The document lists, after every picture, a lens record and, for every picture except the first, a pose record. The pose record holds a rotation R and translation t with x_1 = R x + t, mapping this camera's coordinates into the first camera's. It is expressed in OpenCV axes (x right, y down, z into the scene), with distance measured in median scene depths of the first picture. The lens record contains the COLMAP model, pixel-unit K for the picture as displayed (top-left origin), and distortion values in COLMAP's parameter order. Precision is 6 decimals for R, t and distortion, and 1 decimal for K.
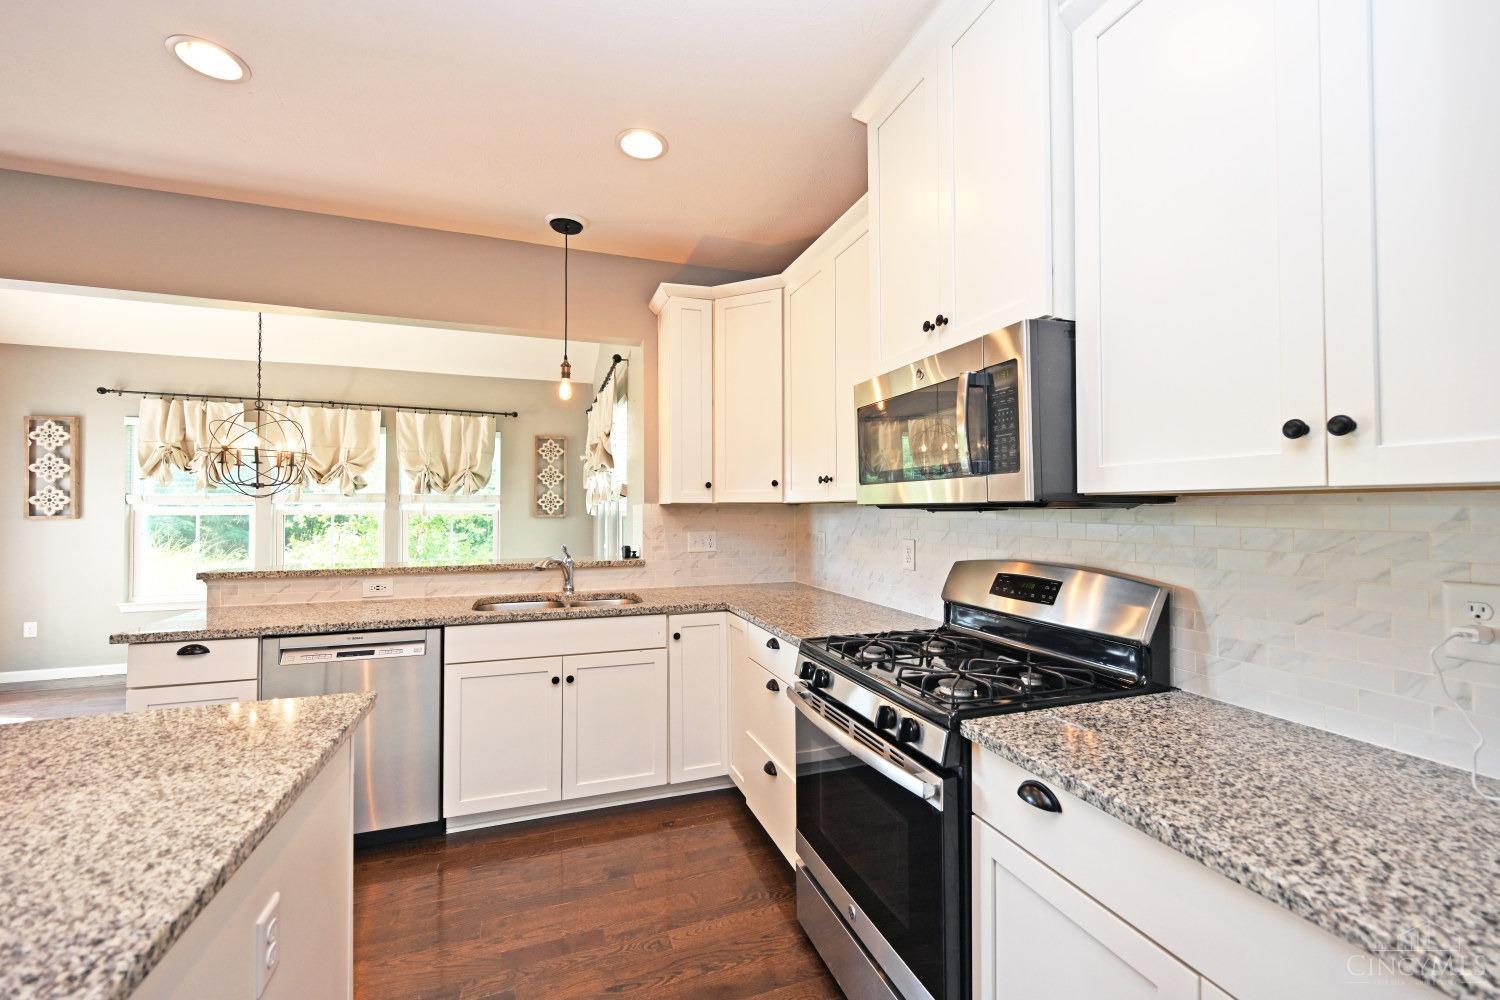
lens RADIAL K [[603.9, 0, 753.5], [0, 603.9, 505.5], [0, 0, 1]] dist [0.000398, 0.000098]
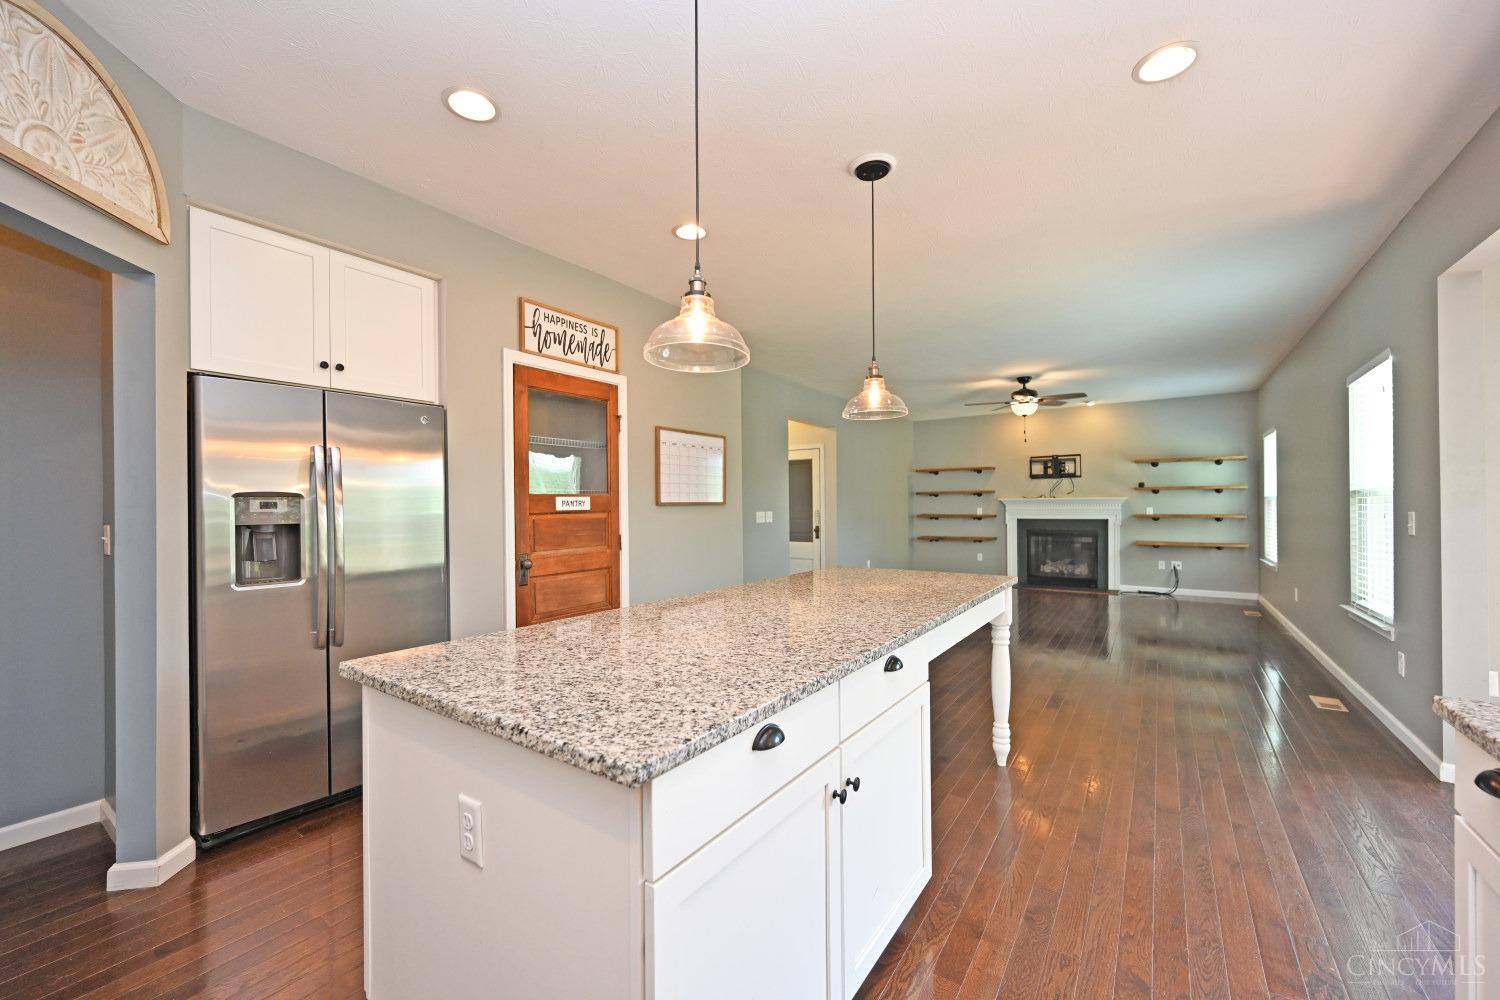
lens RADIAL K [[588.7, 0, 746.0], [0, 588.7, 502.8], [0, 0, 1]] dist [-0.004107, 0.000520]
pose [[-0.818334, 0.000911, -0.574742, -0.560762], [0.009715, 0.999878, -0.012248, 0.096611], [0.574661, -0.015606, -0.818243, 2.146776]]
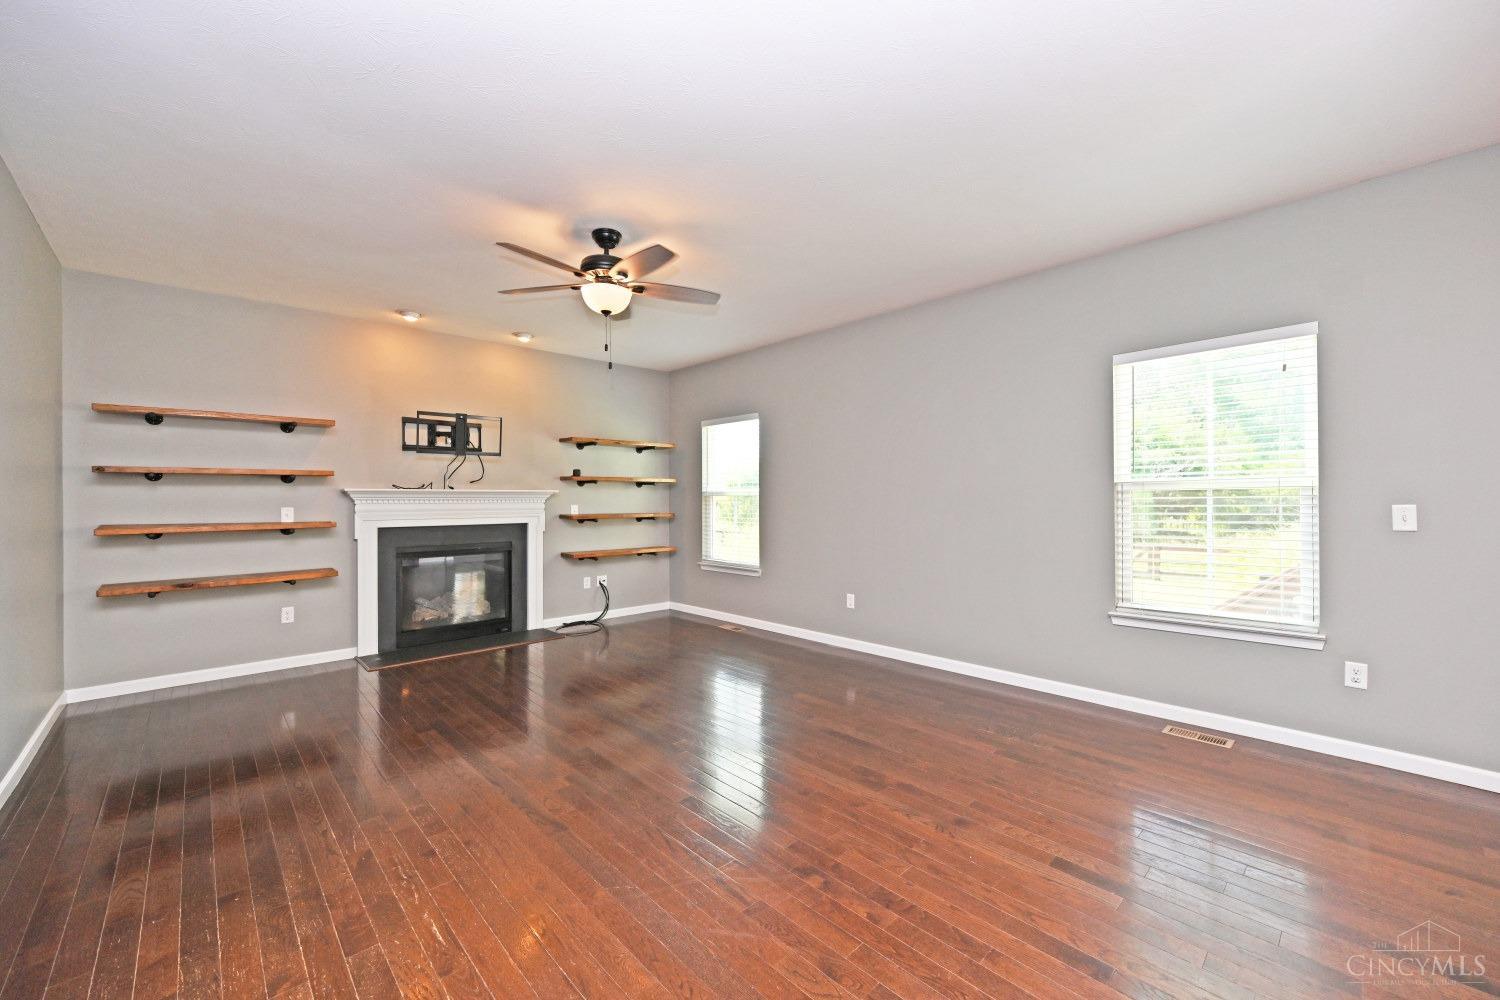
lens RADIAL K [[588.7, 0, 746.0], [0, 588.7, 502.8], [0, 0, 1]] dist [-0.004107, 0.000520]
pose [[0.408106, -0.000014, -0.912934, -3.257678], [0.013234, 0.999895, 0.005901, 0.084946], [0.912839, -0.014490, 0.408064, -1.470711]]
